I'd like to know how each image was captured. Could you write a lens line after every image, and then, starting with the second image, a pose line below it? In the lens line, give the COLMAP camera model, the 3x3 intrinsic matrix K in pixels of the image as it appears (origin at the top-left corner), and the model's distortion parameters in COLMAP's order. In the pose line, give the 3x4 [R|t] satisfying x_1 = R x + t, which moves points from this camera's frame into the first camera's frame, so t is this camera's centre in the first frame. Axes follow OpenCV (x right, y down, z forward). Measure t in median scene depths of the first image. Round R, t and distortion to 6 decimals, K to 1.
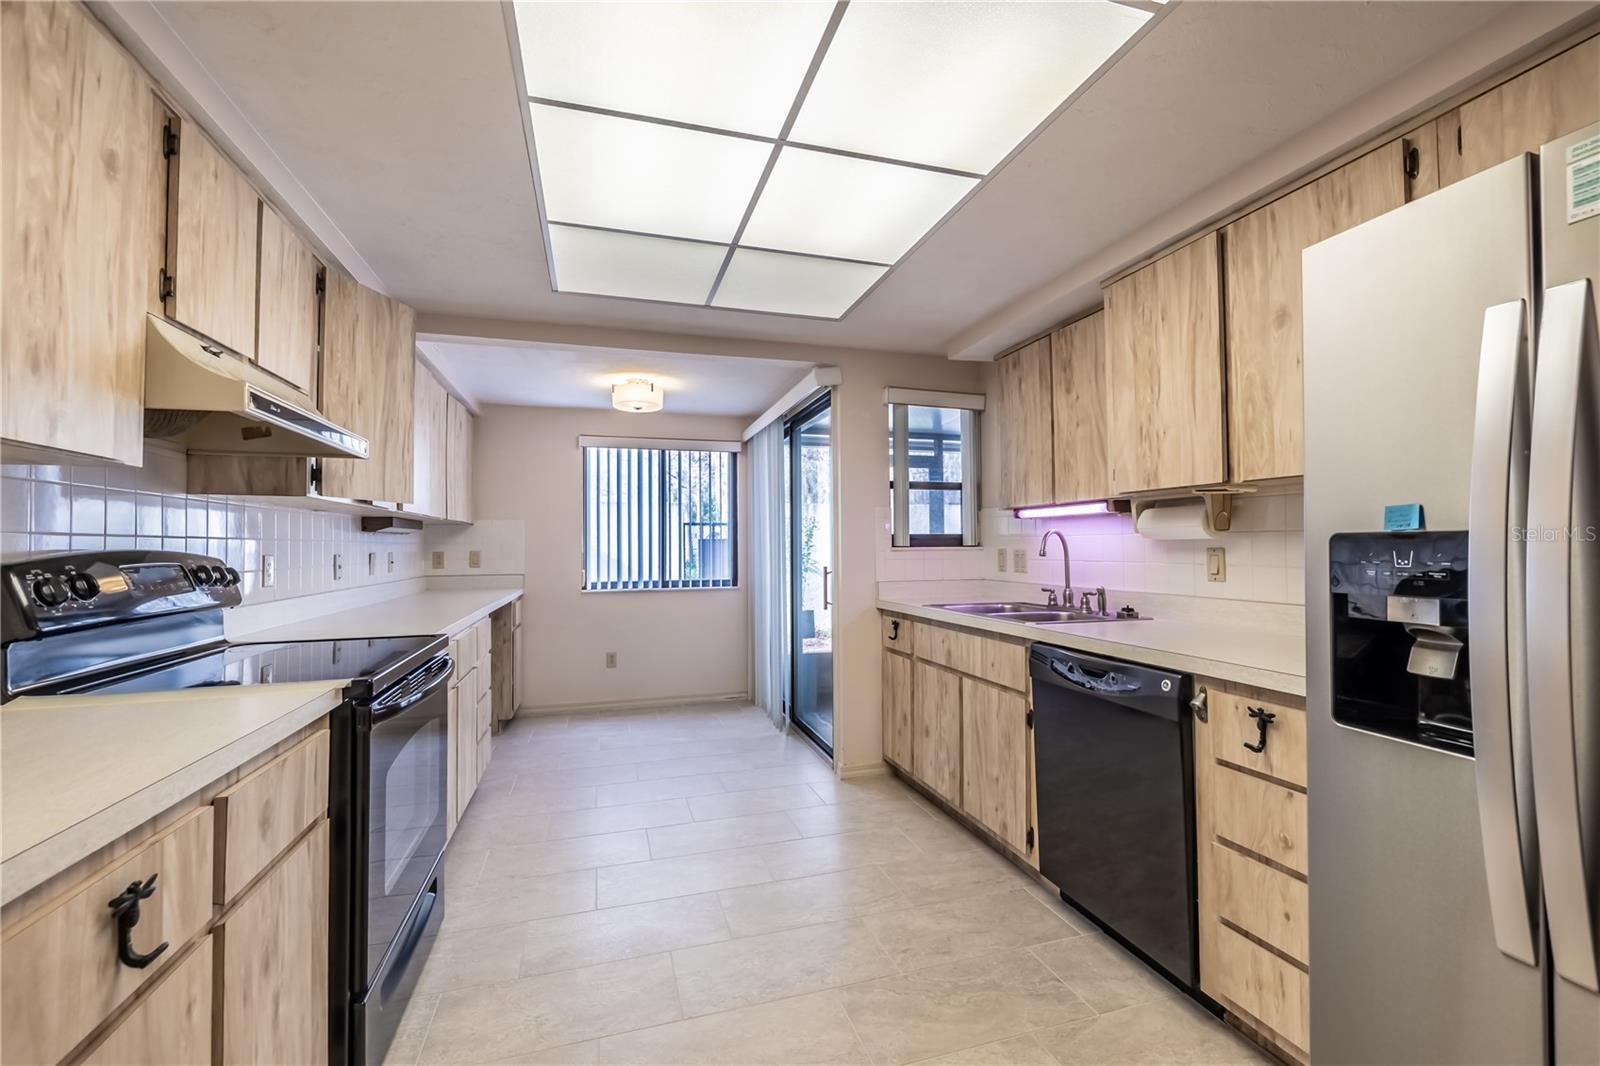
lens RADIAL K [[672.5, 0, 806.3], [0, 672.5, 529.0], [0, 0, 1]] dist [-0.002000, -0.000145]
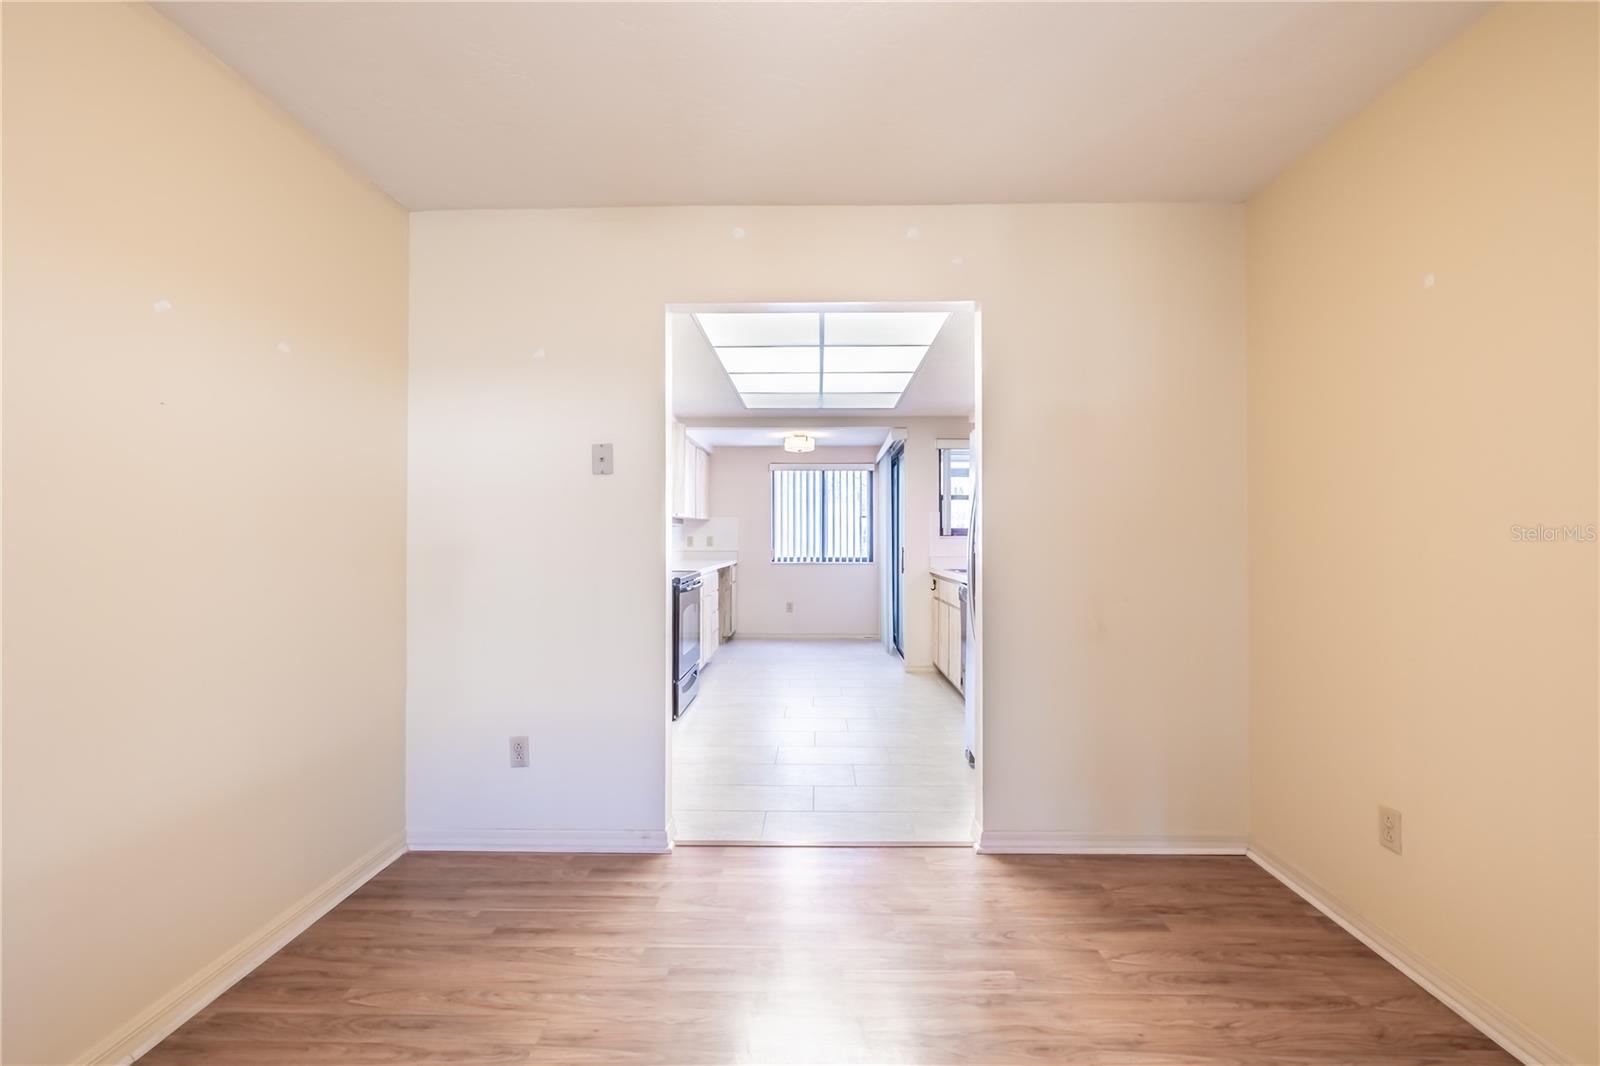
lens RADIAL K [[699.0, 0, 815.6], [0, 699.0, 527.8], [0, 0, 1]] dist [-0.001107, -0.000338]
pose [[0.953742, 0.005574, -0.300573, 0.447790], [-0.001167, 0.999889, 0.014840, -0.023149], [0.300623, -0.013802, 0.953643, -0.925056]]
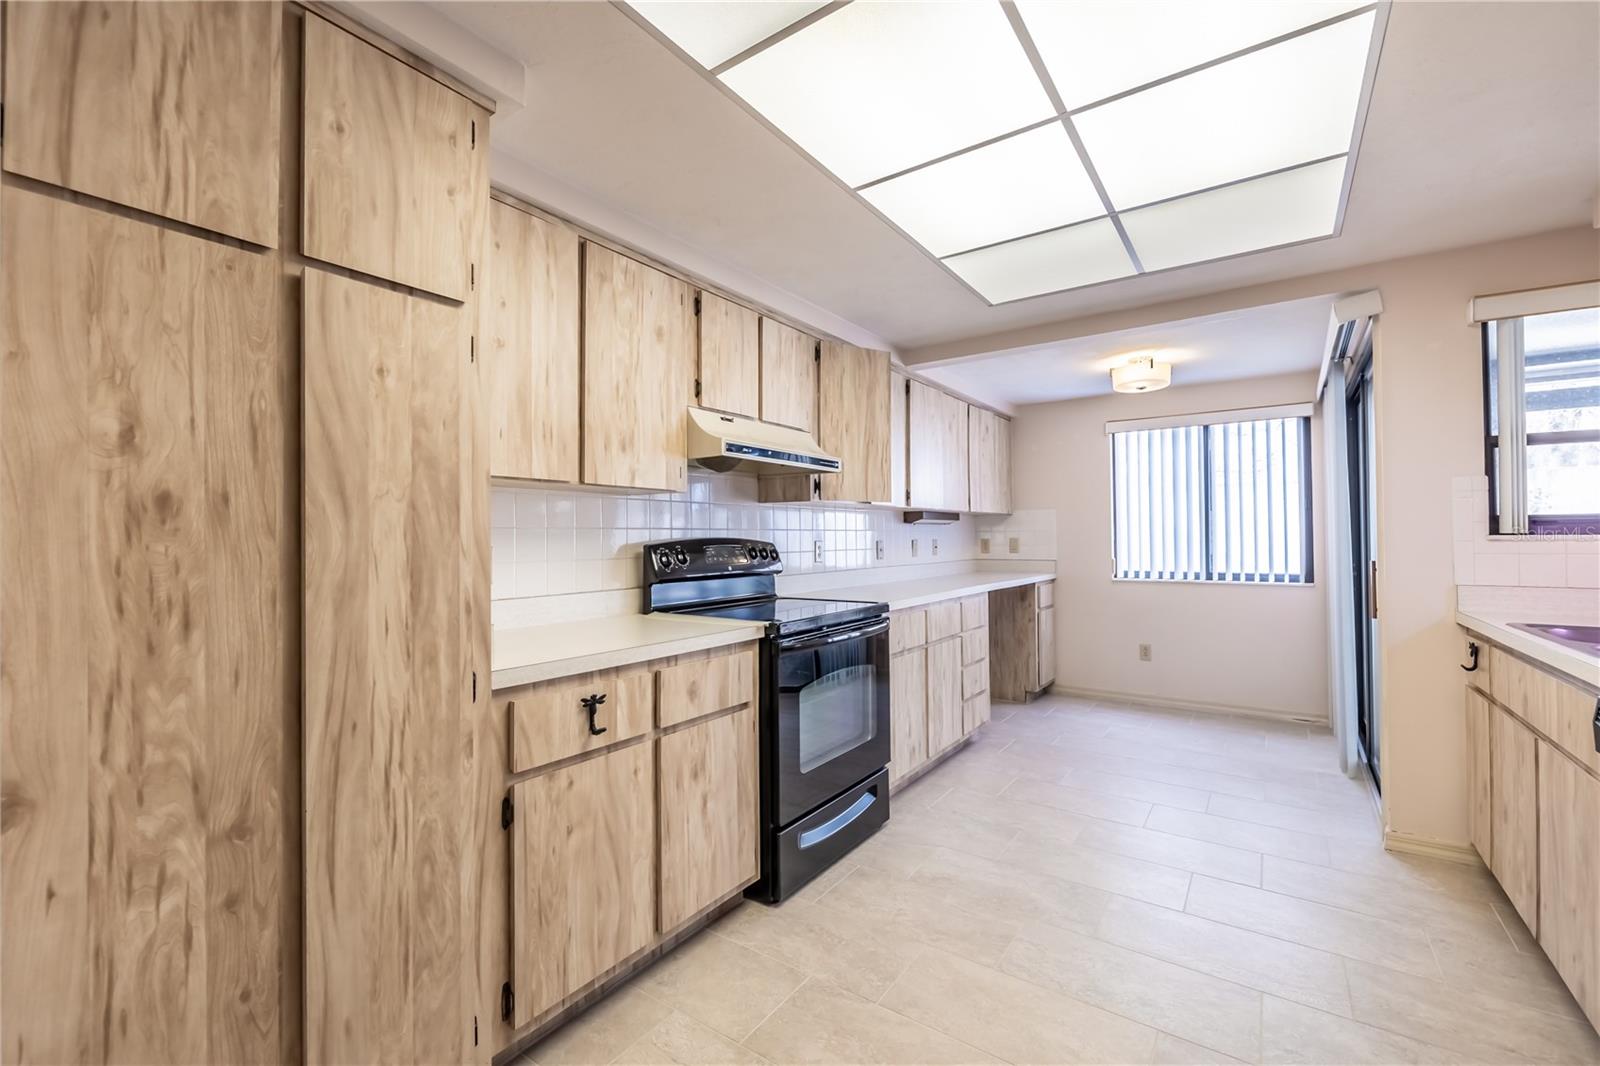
lens RADIAL K [[672.5, 0, 806.3], [0, 672.5, 529.0], [0, 0, 1]] dist [-0.002000, -0.000145]
pose [[0.614031, -0.007216, -0.789249, 0.301812], [0.022945, 0.999699, 0.008710, -0.000535], [0.788949, -0.023458, 0.614011, 0.063682]]
